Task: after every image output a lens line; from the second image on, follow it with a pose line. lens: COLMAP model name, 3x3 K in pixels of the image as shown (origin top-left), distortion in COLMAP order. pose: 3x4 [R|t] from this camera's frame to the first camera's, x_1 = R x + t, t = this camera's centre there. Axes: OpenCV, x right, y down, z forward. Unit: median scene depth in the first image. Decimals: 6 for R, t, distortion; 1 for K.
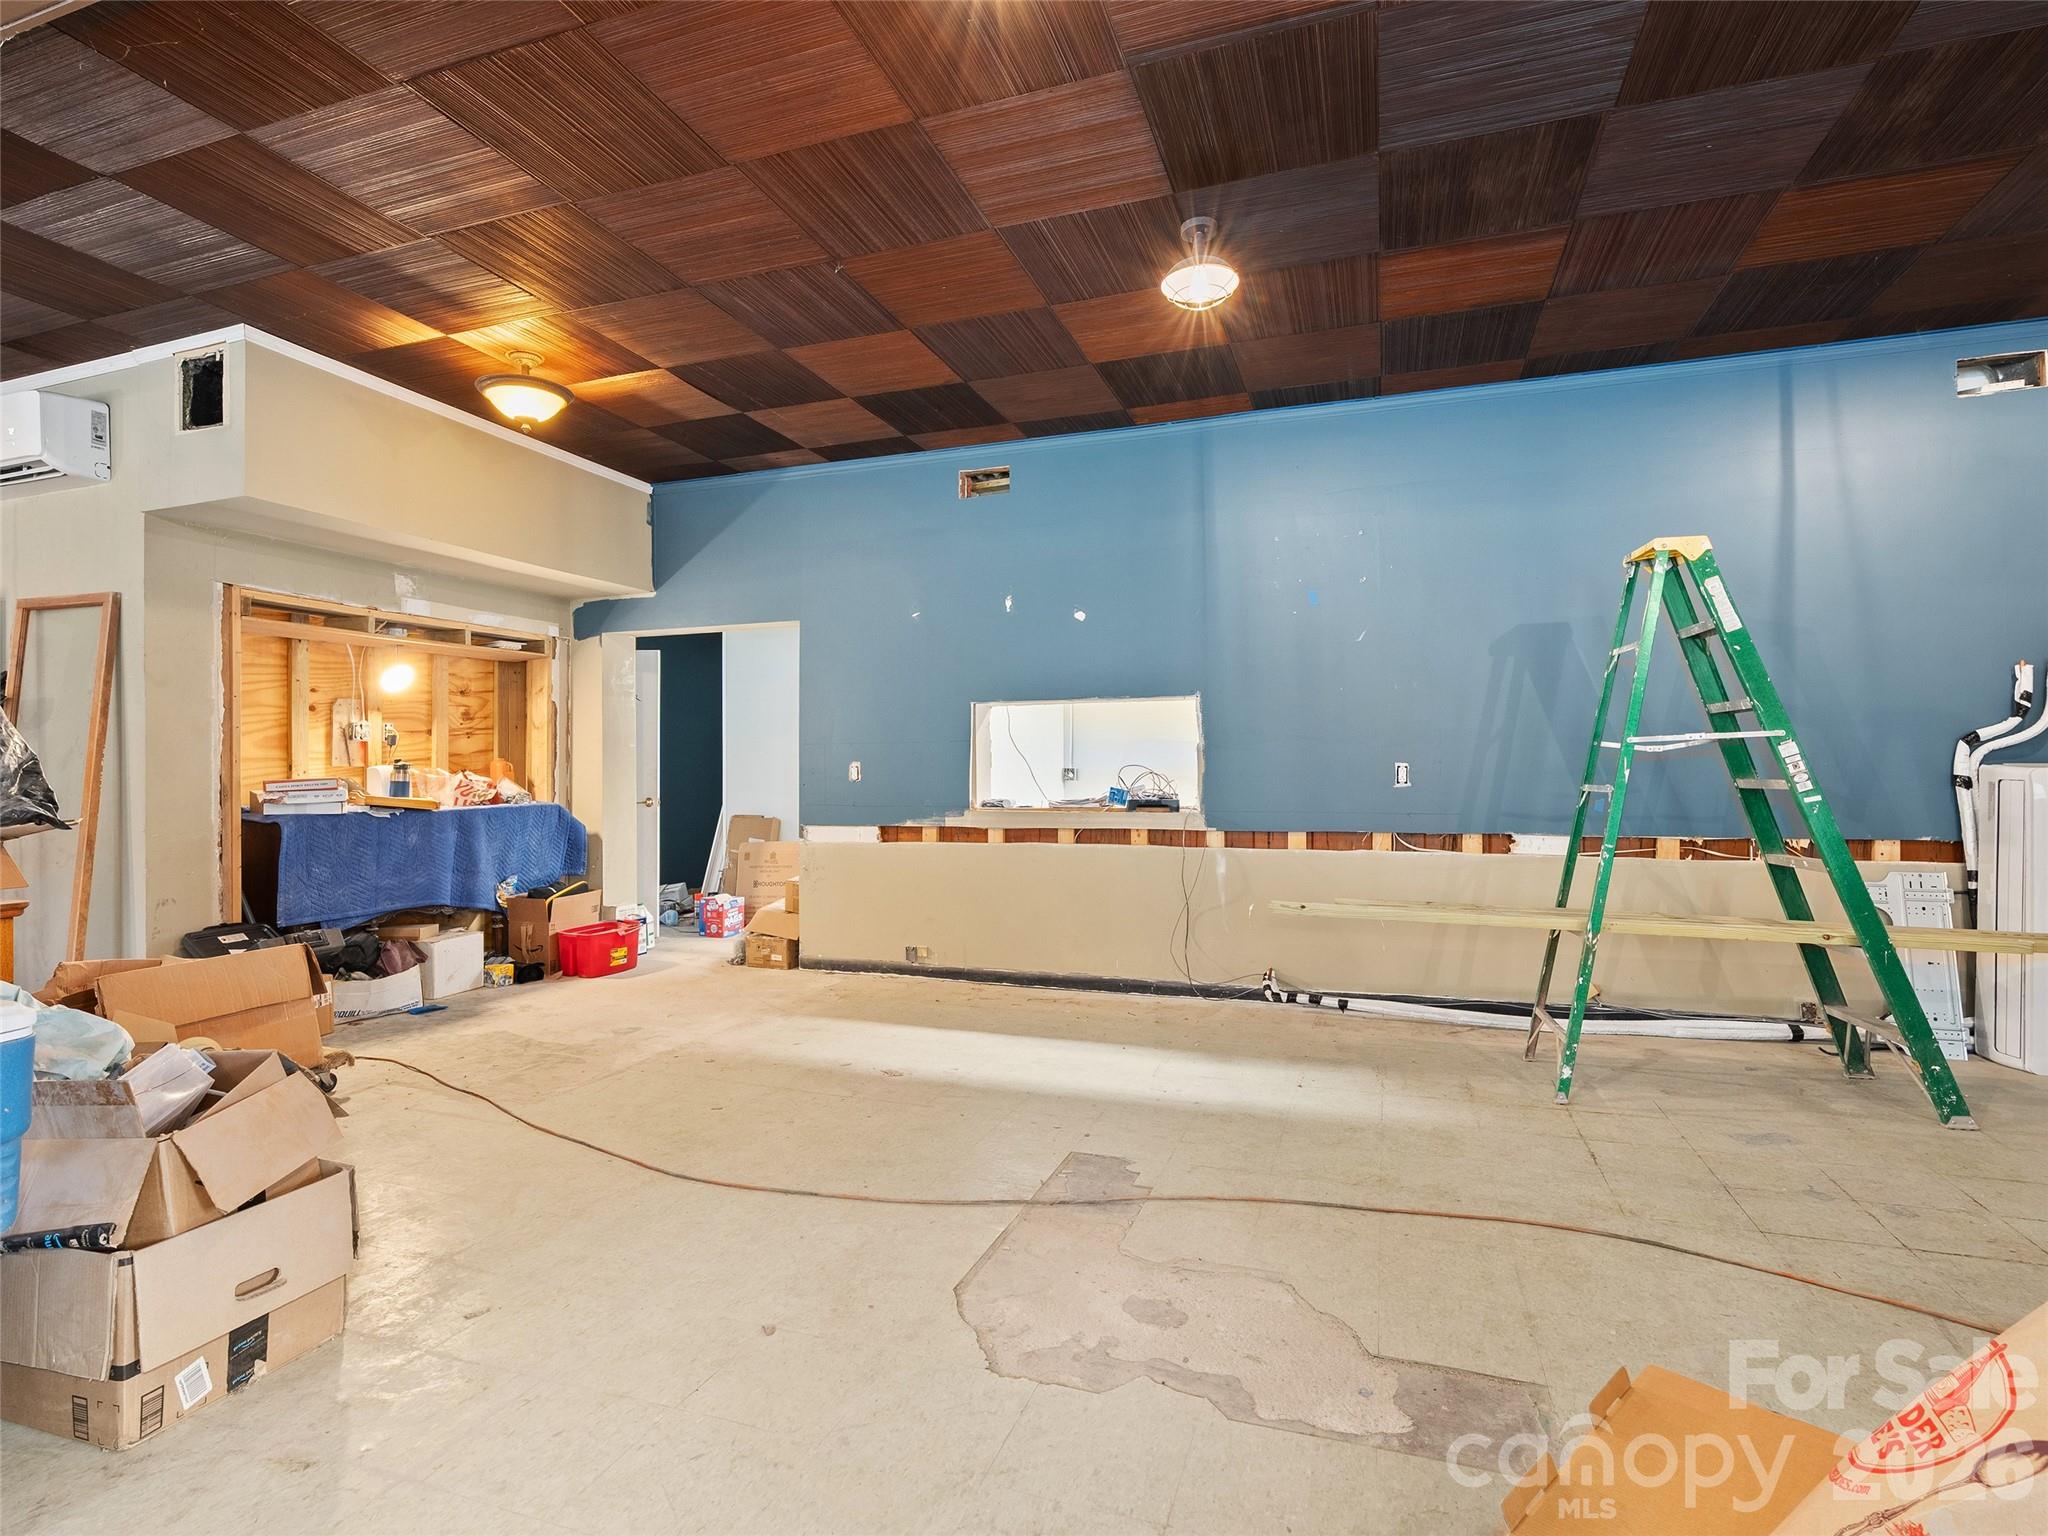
lens RADIAL K [[1039.3, 0, 1017.0], [0, 1039.3, 770.6], [0, 0, 1]] dist [-0.013971, 0.005091]
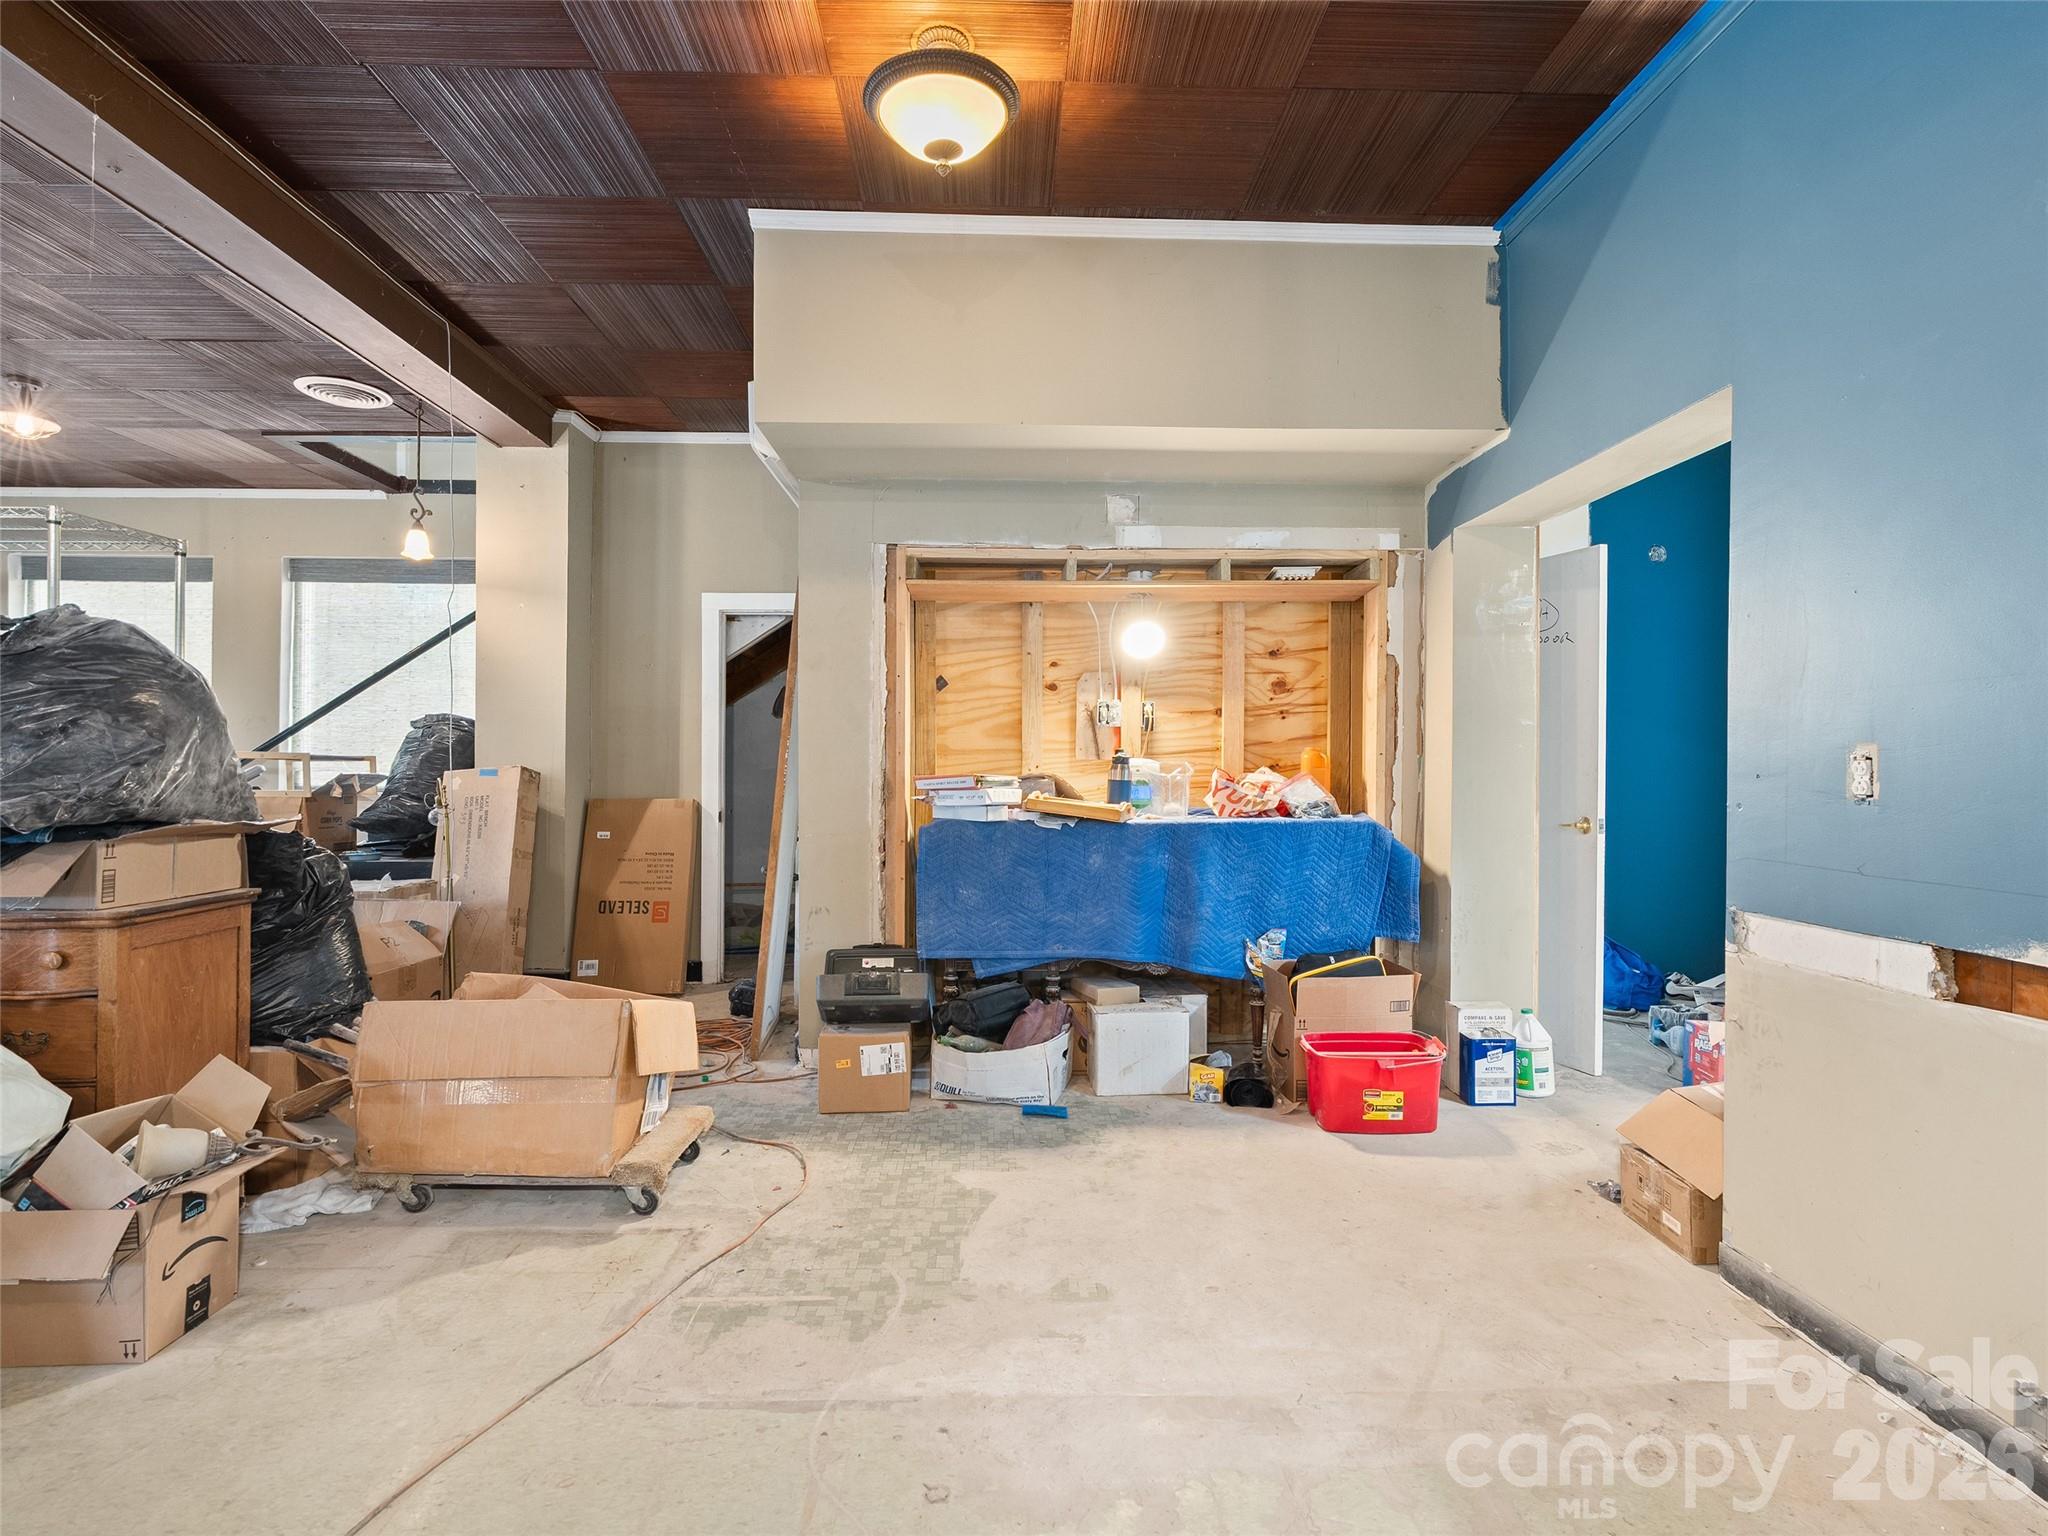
lens RADIAL K [[1039.3, 0, 1024.8], [0, 1039.3, 771.5], [0, 0, 1]] dist [-0.013971, 0.005091]
pose [[0.360420, 0.009291, -0.932744, 0.062447], [-0.004917, 0.999955, 0.008060, -0.001122], [0.932777, 0.001681, 0.360450, 0.671723]]
